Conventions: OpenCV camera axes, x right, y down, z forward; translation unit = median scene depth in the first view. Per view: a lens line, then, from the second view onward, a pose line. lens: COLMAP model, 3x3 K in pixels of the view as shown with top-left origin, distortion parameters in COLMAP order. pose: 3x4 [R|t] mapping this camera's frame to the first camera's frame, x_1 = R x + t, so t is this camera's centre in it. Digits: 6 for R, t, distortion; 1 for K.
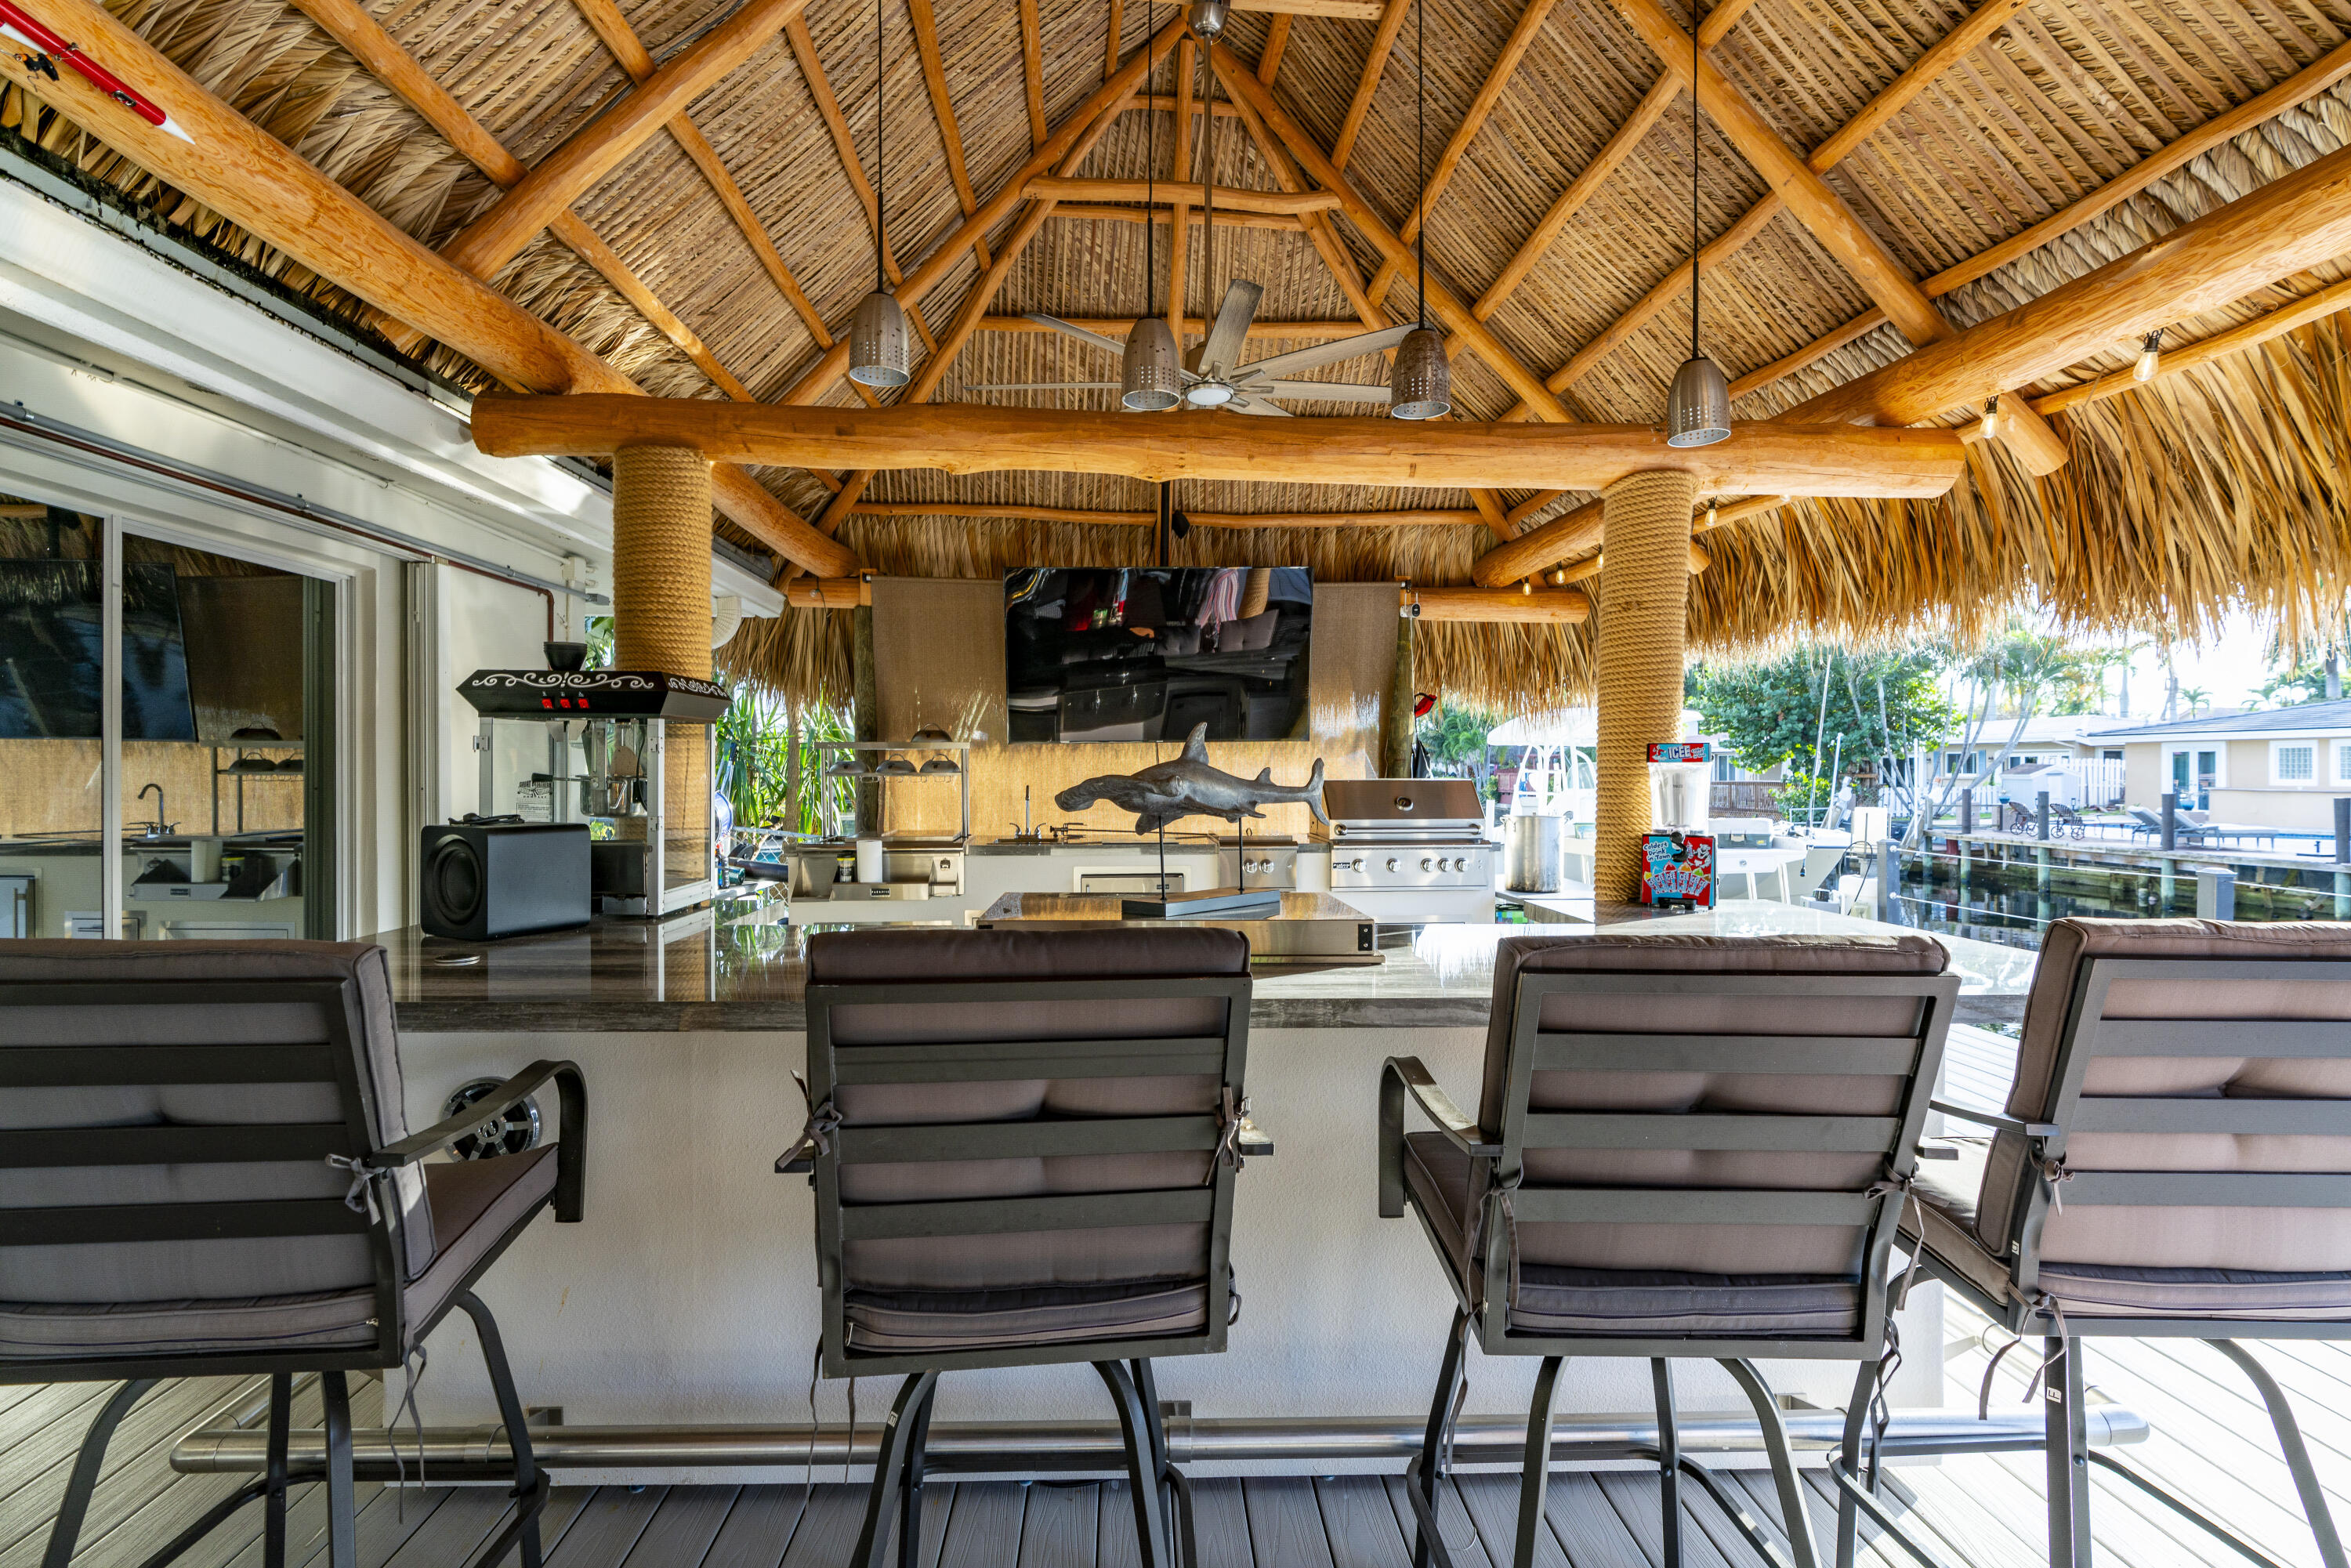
lens RADIAL K [[1096.8, 0, 1096.4], [0, 1096.8, 774.8], [0, 0, 1]] dist [-0.003693, 0.001321]
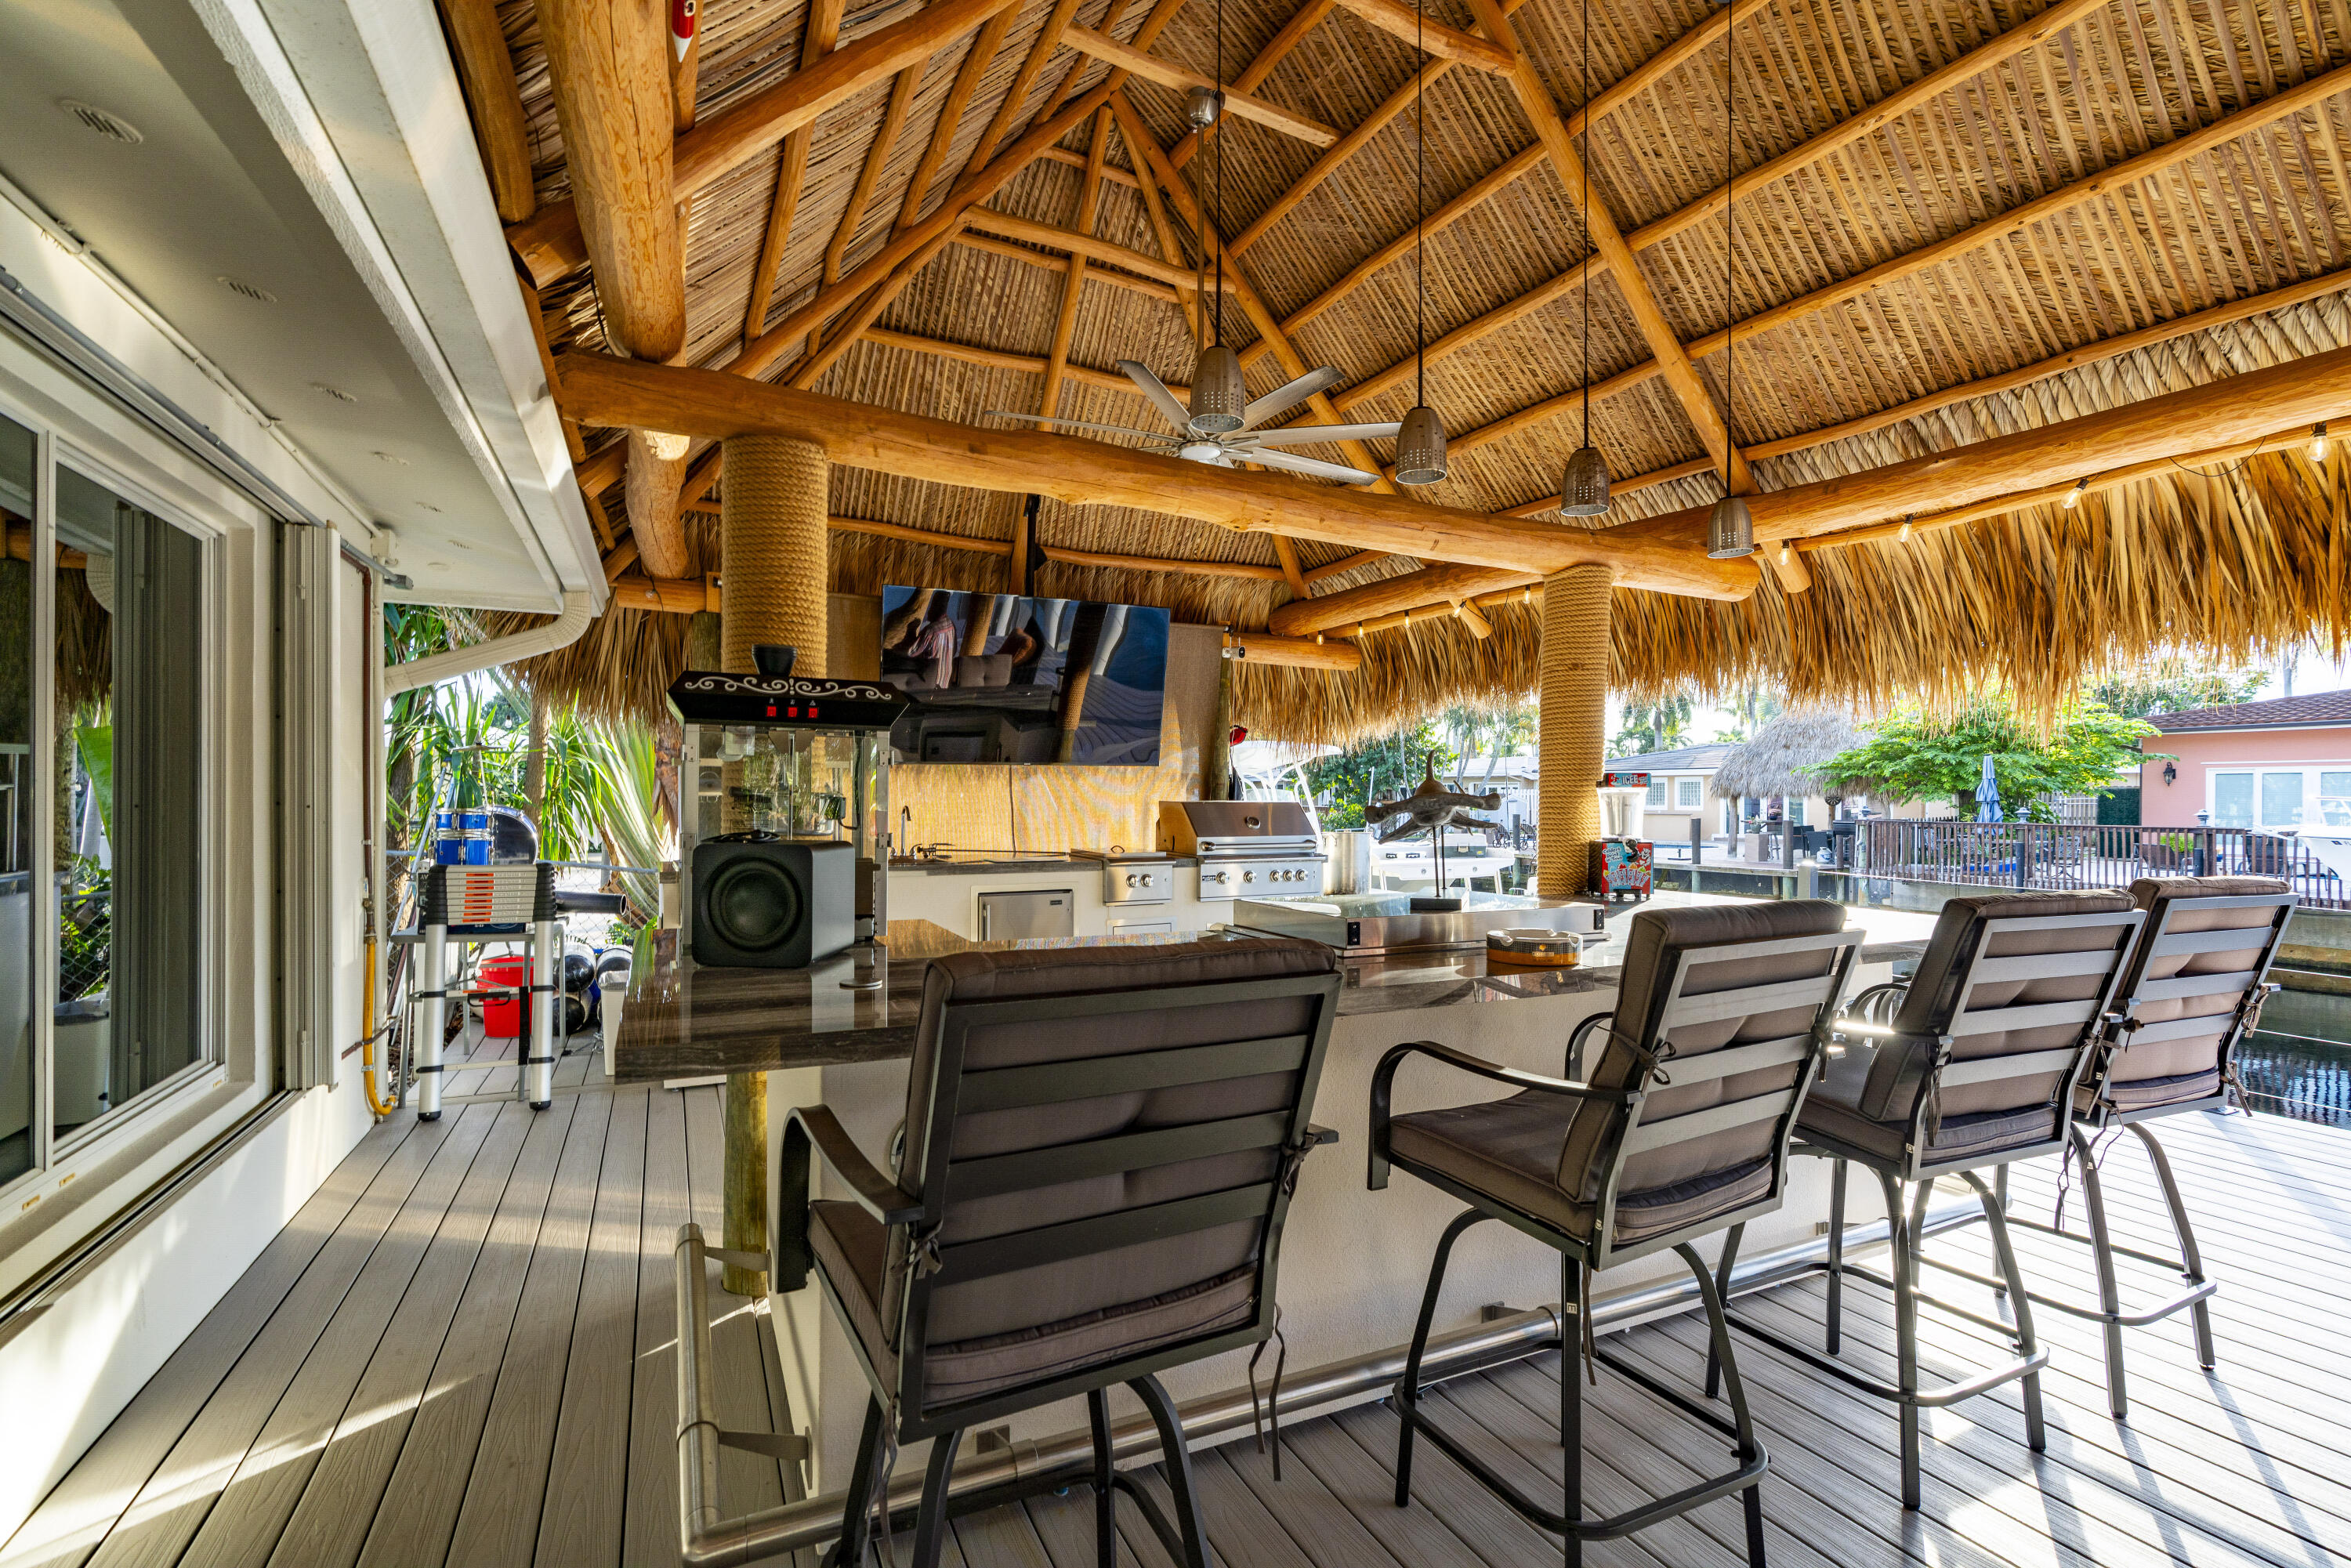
lens RADIAL K [[1089.1, 0, 1112.9], [0, 1089.1, 803.1], [0, 0, 1]] dist [-0.010745, 0.000714]
pose [[0.915882, 0.003729, 0.401431, -0.310449], [-0.005003, 0.999985, 0.002124, 0.004391], [-0.401417, -0.003953, 0.915887, 0.023716]]
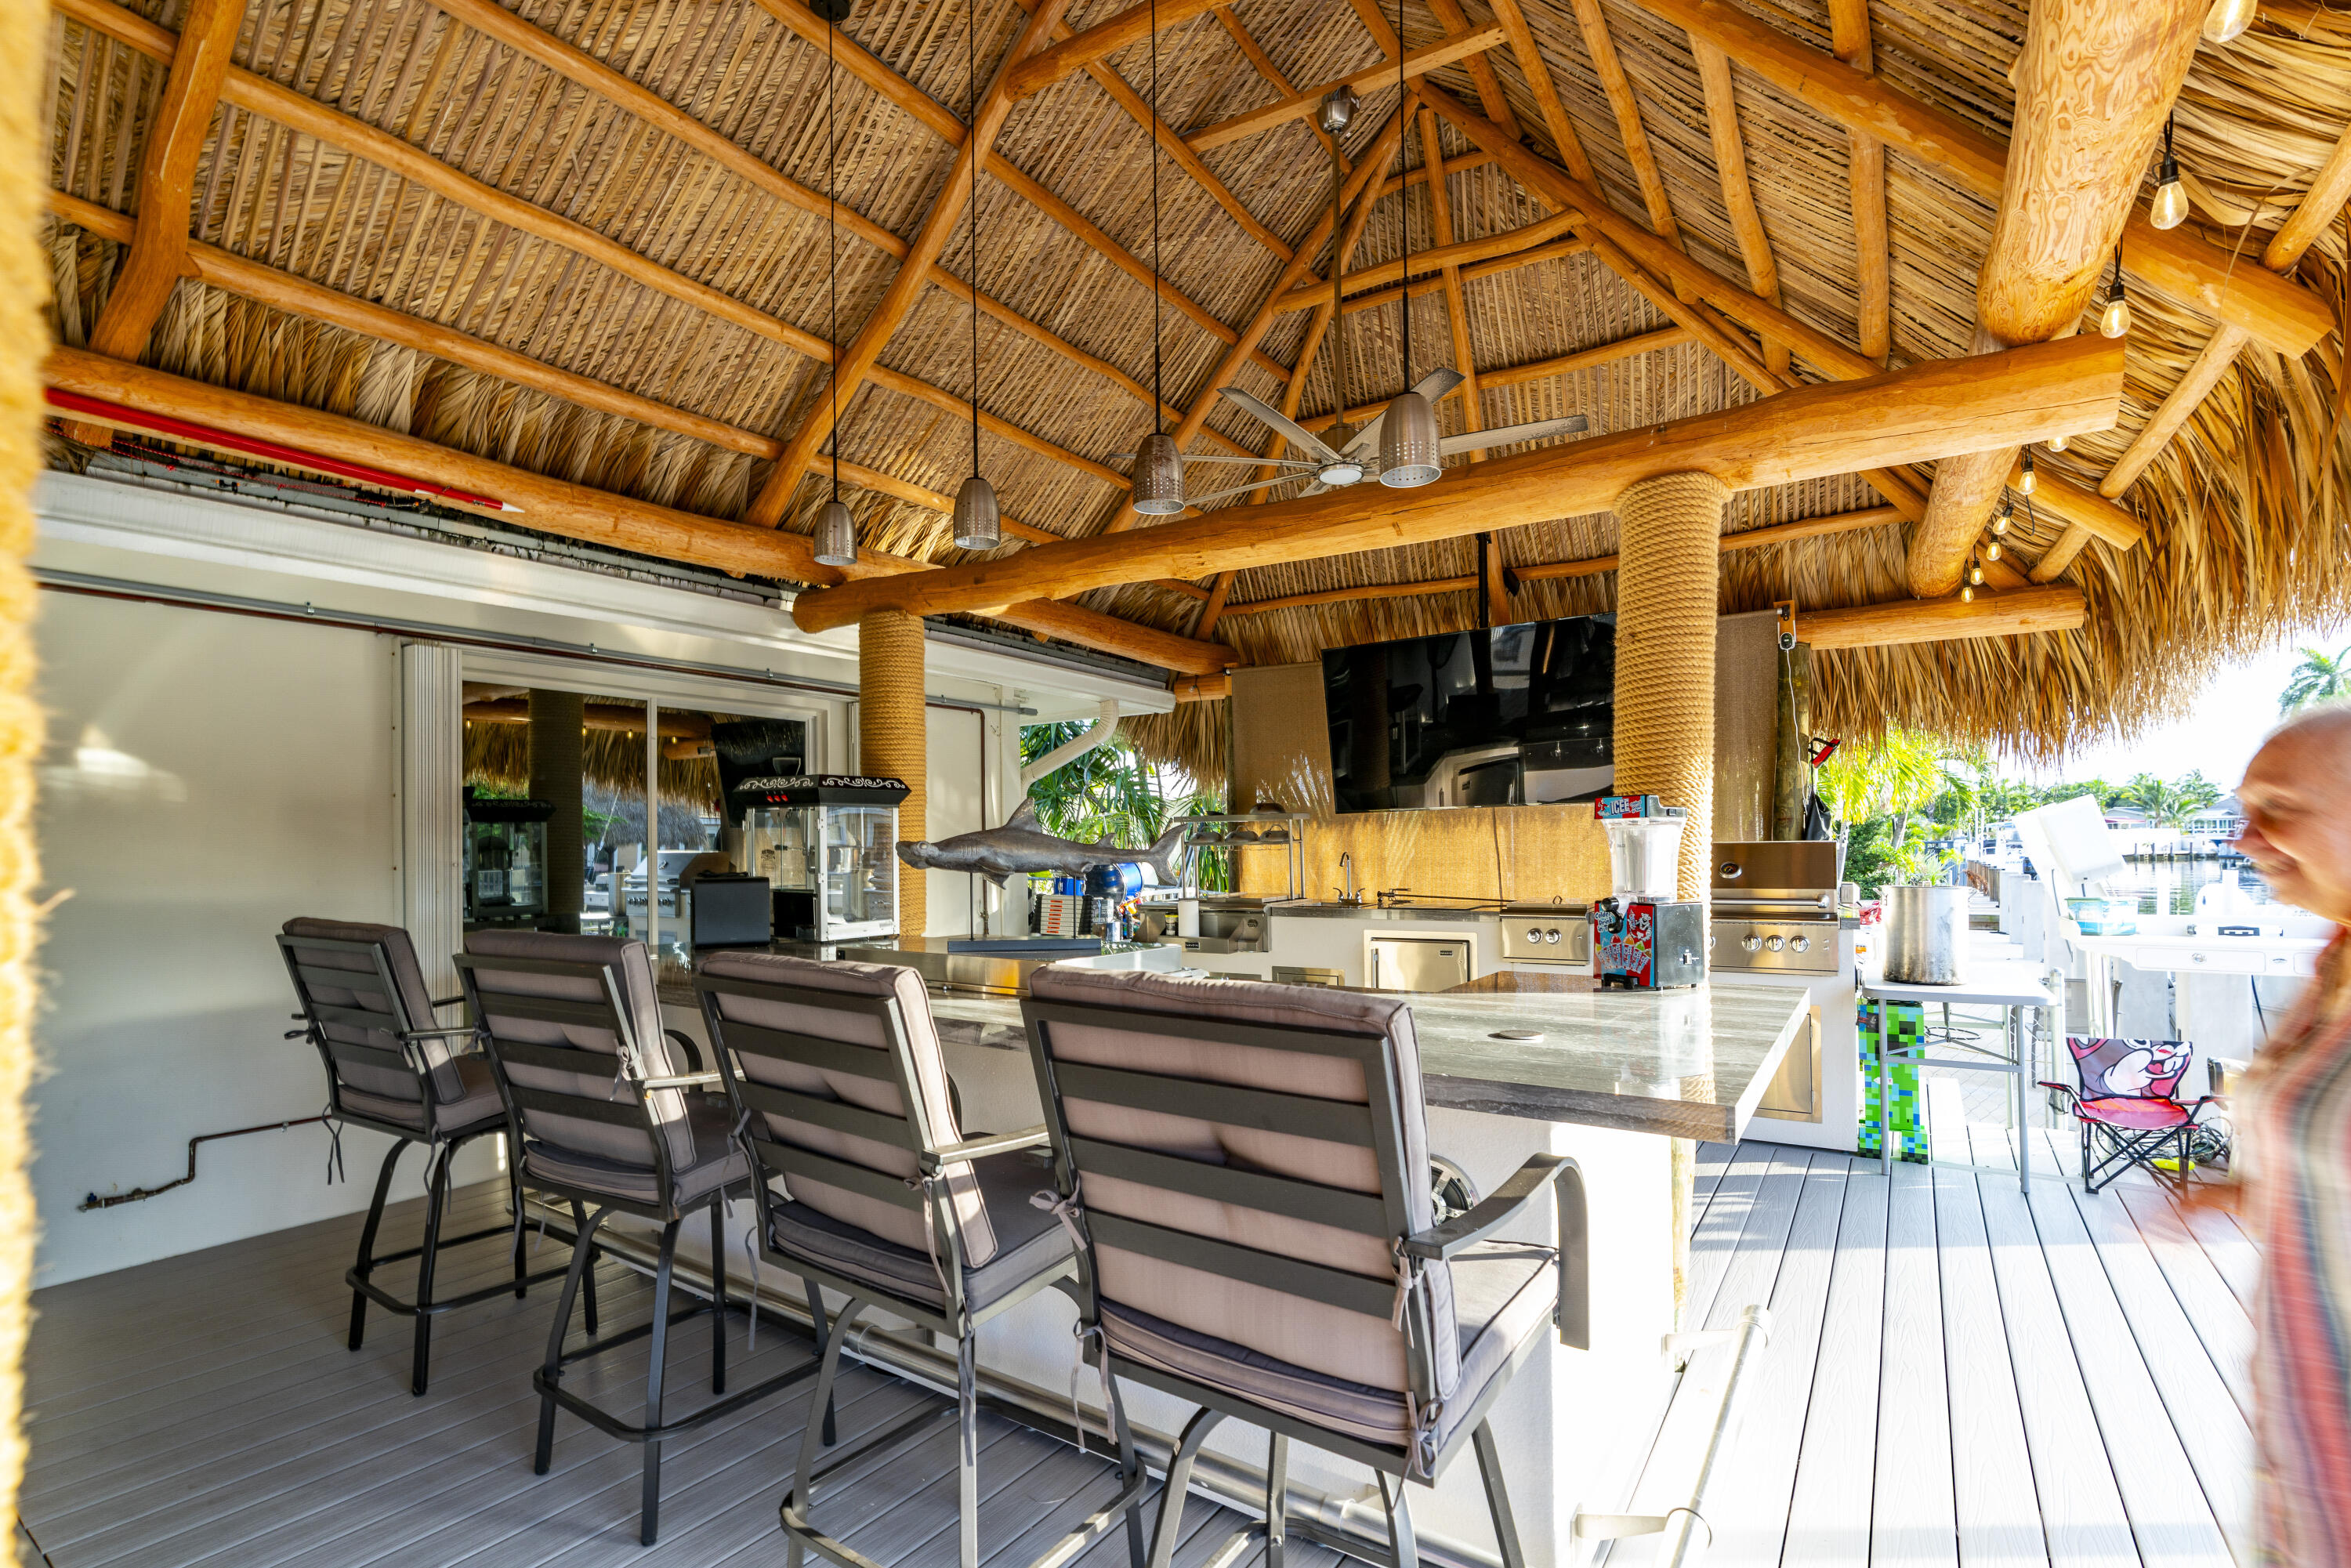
lens RADIAL K [[1050.4, 0, 1119.8], [0, 1050.4, 841.0], [0, 0, 1]] dist [0.001438, 0.000520]
pose [[0.814539, -0.013838, -0.579944, 0.377522], [0.011586, 0.999904, -0.007587, 0.004439], [0.579993, -0.000539, 0.814621, 0.049480]]
